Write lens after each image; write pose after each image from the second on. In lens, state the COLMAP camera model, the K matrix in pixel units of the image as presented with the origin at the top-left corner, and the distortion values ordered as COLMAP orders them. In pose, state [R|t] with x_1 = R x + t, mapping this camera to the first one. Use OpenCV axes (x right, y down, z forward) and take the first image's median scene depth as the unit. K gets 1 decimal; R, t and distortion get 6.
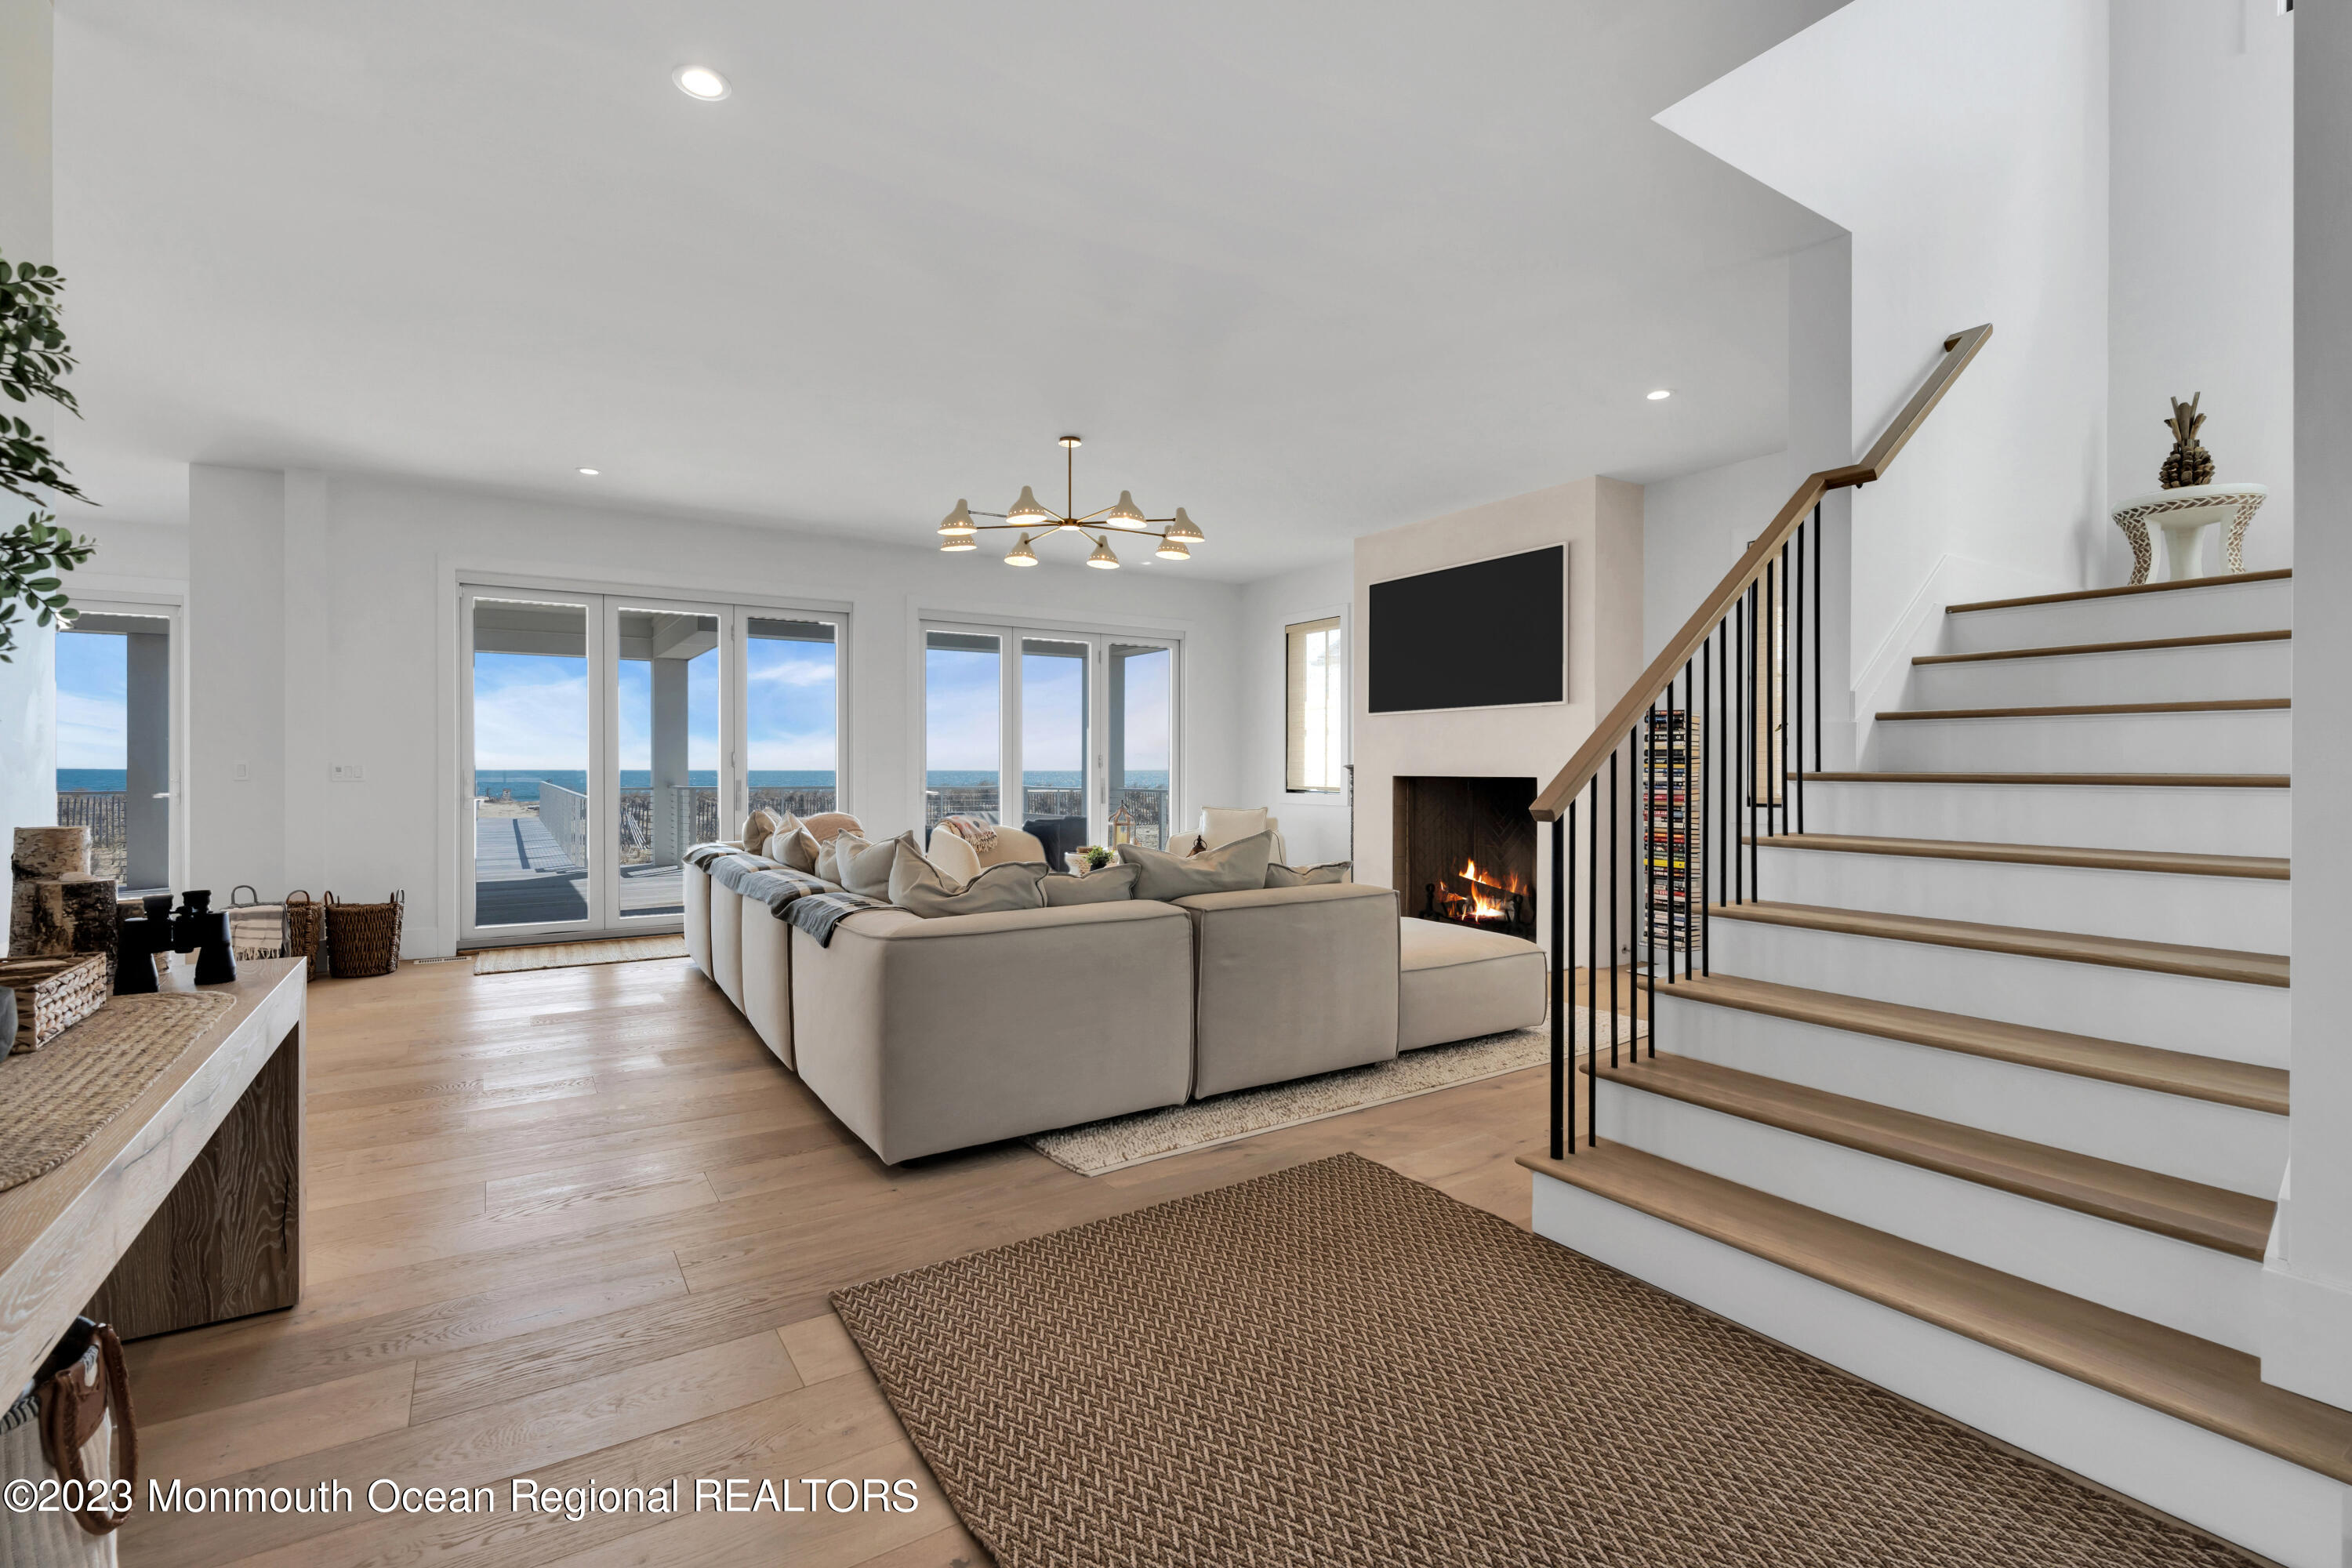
lens RADIAL K [[1088.9, 0, 1182.5], [0, 1088.9, 779.4], [0, 0, 1]] dist [-0.009112, 0.002192]
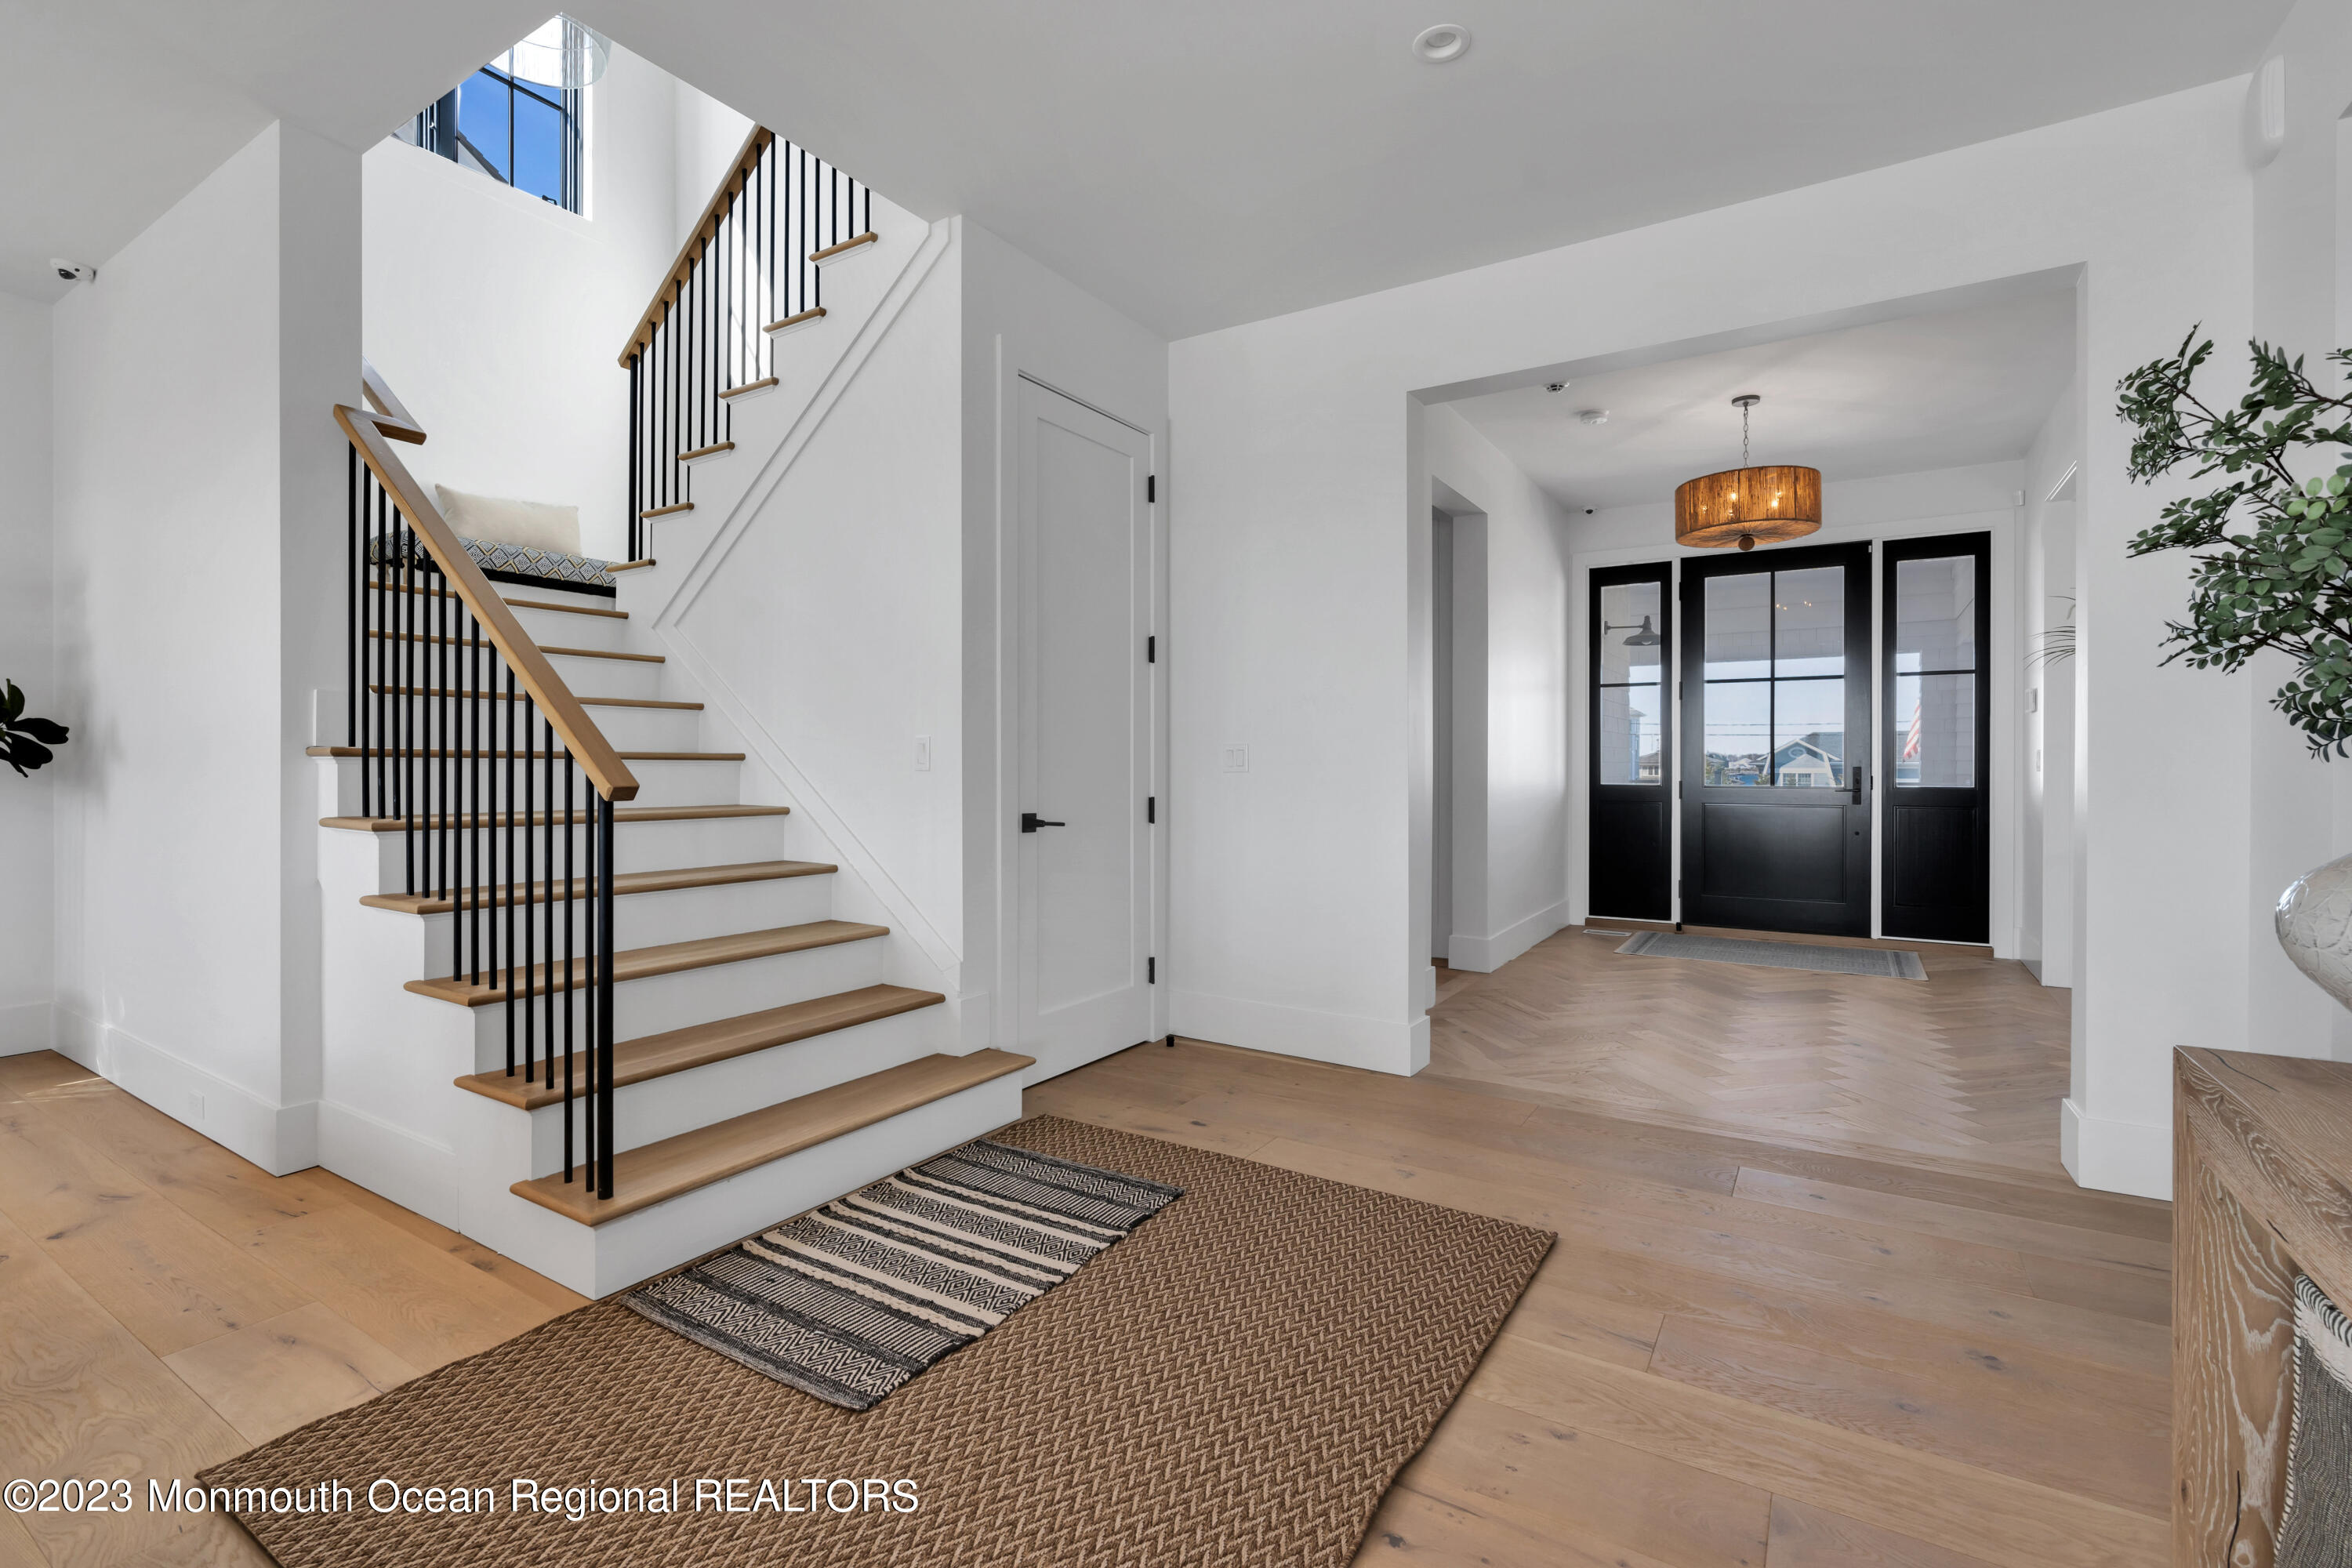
lens RADIAL K [[1061.3, 0, 1167.7], [0, 1061.3, 766.8], [0, 0, 1]] dist [-0.008235, 0.001333]
pose [[-0.428156, -0.005663, 0.903687, -0.258221], [0.005602, 0.999945, 0.008921, 0.002552], [-0.903688, 0.008882, -0.428100, 0.416428]]
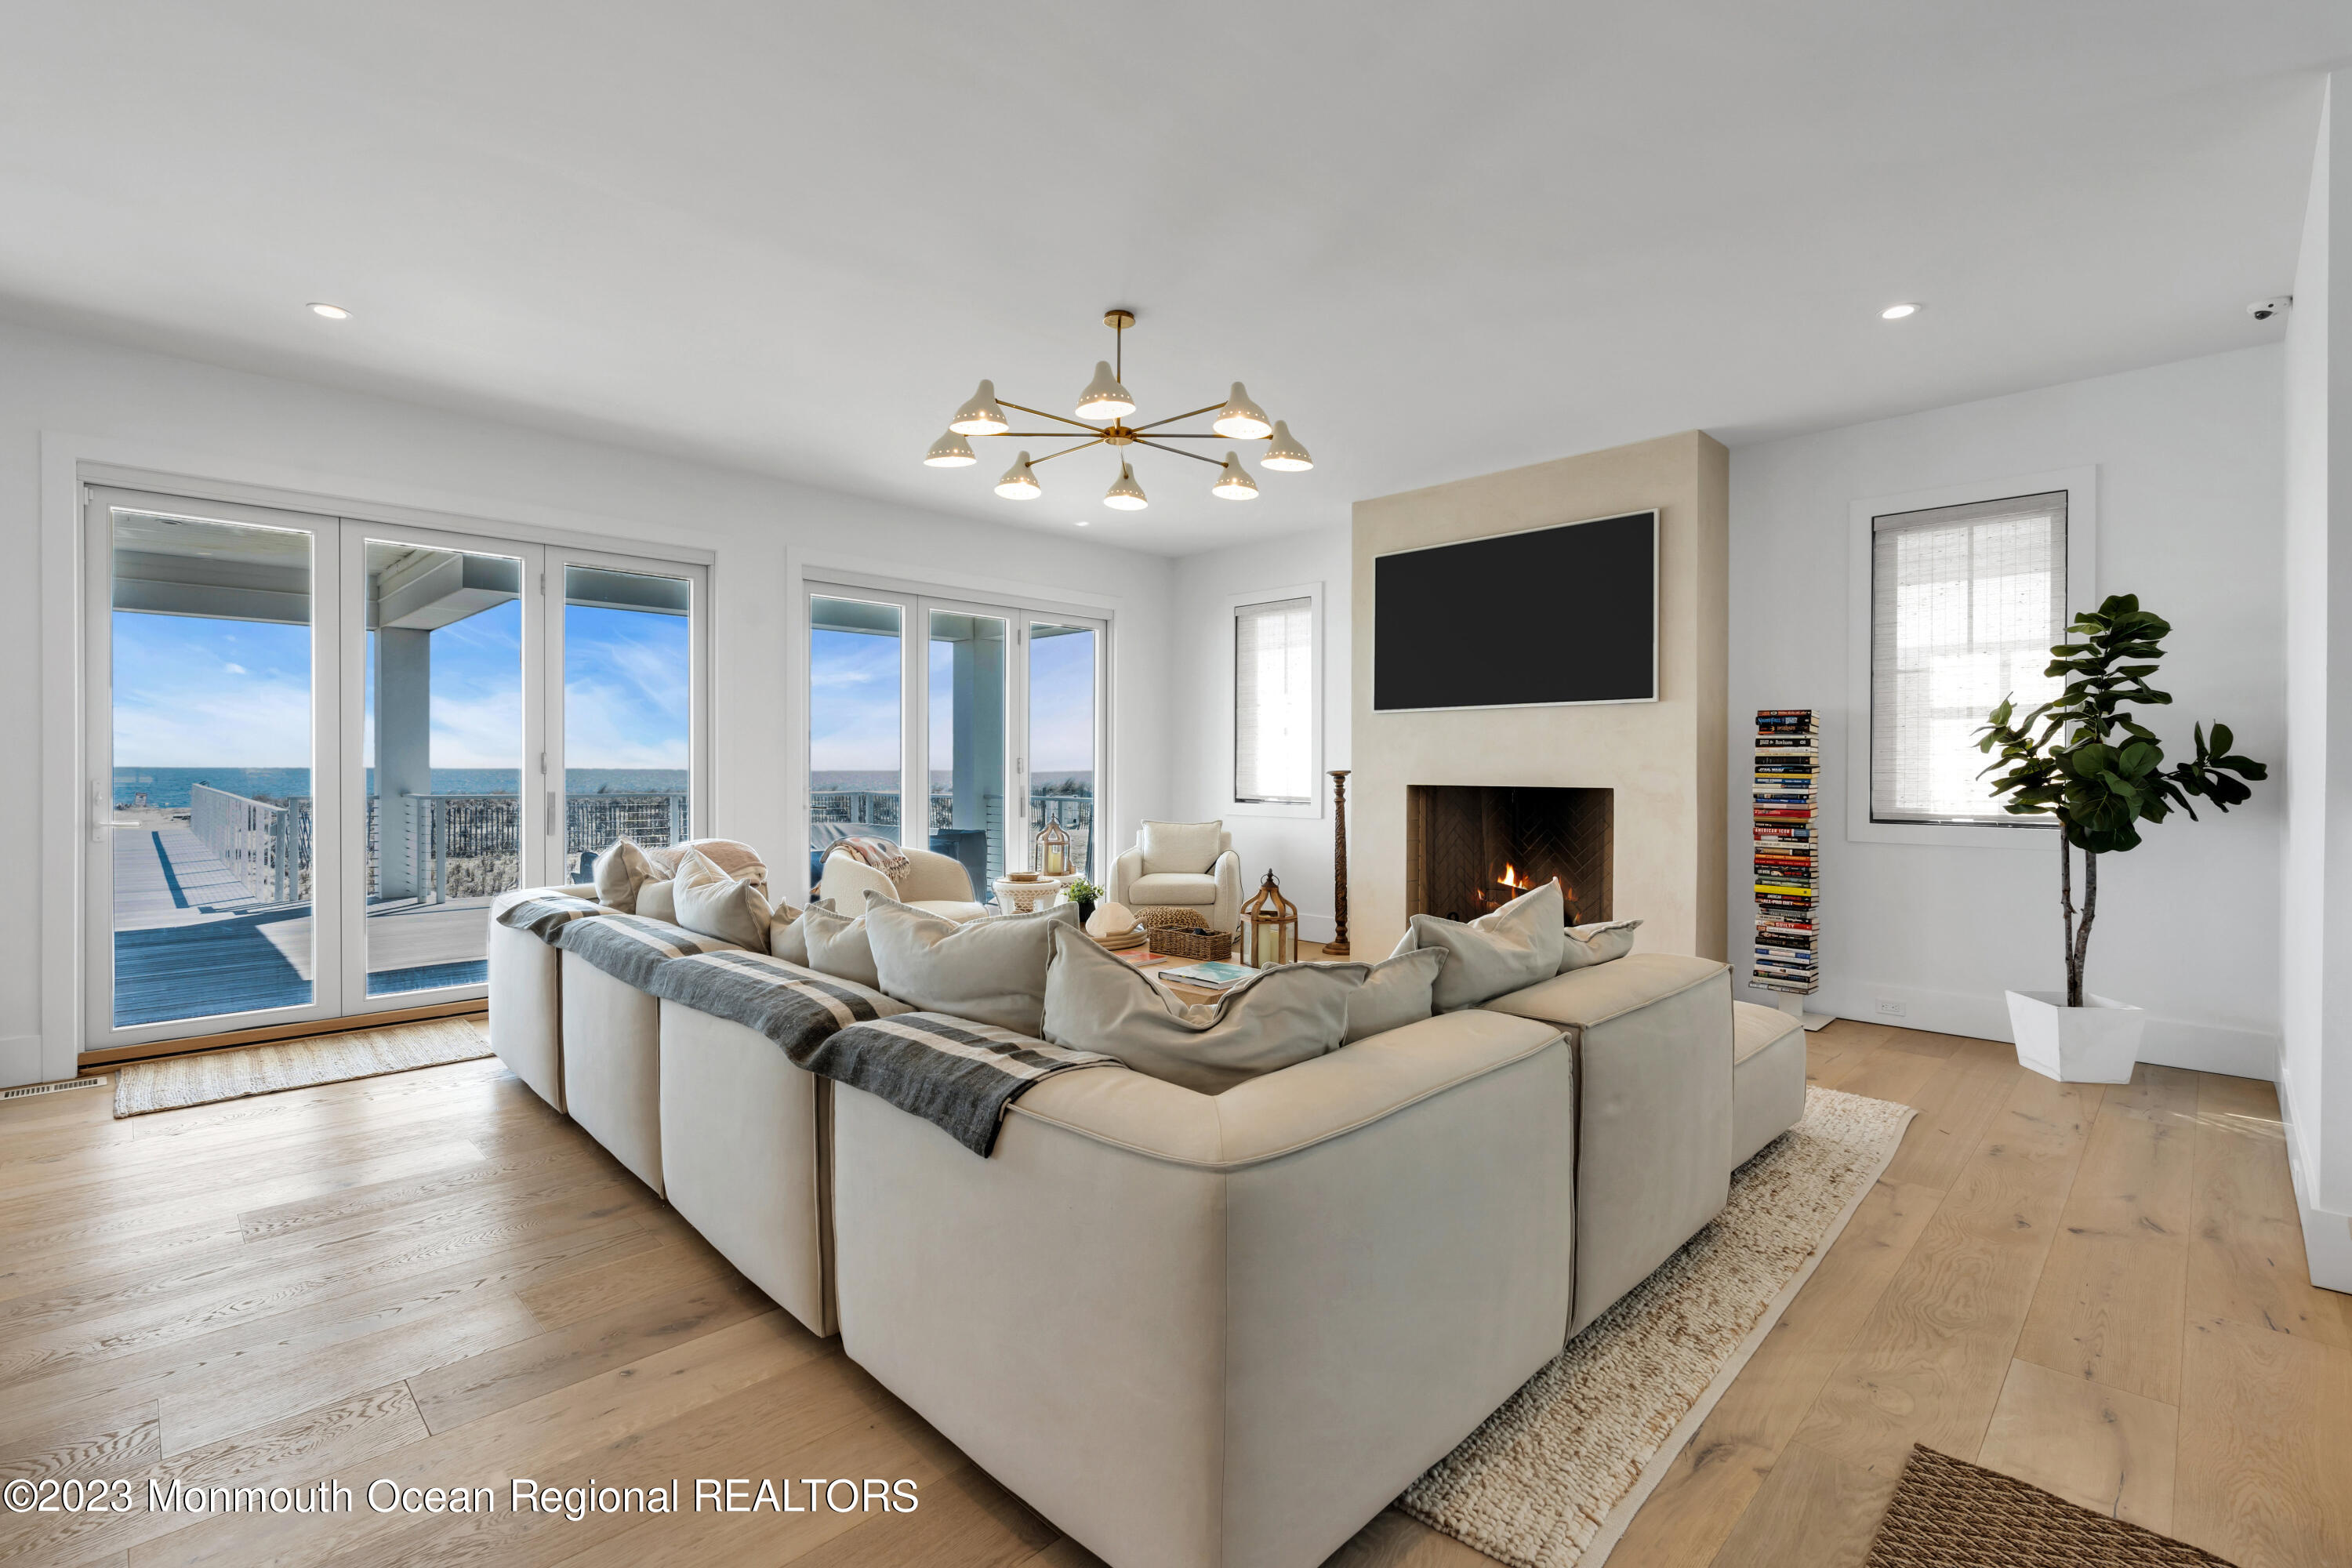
lens RADIAL K [[1061.3, 0, 1166.1], [0, 1061.3, 775.7], [0, 0, 1]] dist [-0.008235, 0.001333]
pose [[0.976313, 0.000225, 0.216365, -0.192602], [0.000143, 0.999999, -0.001685, -0.010263], [-0.216365, 0.001676, 0.976311, 0.277019]]
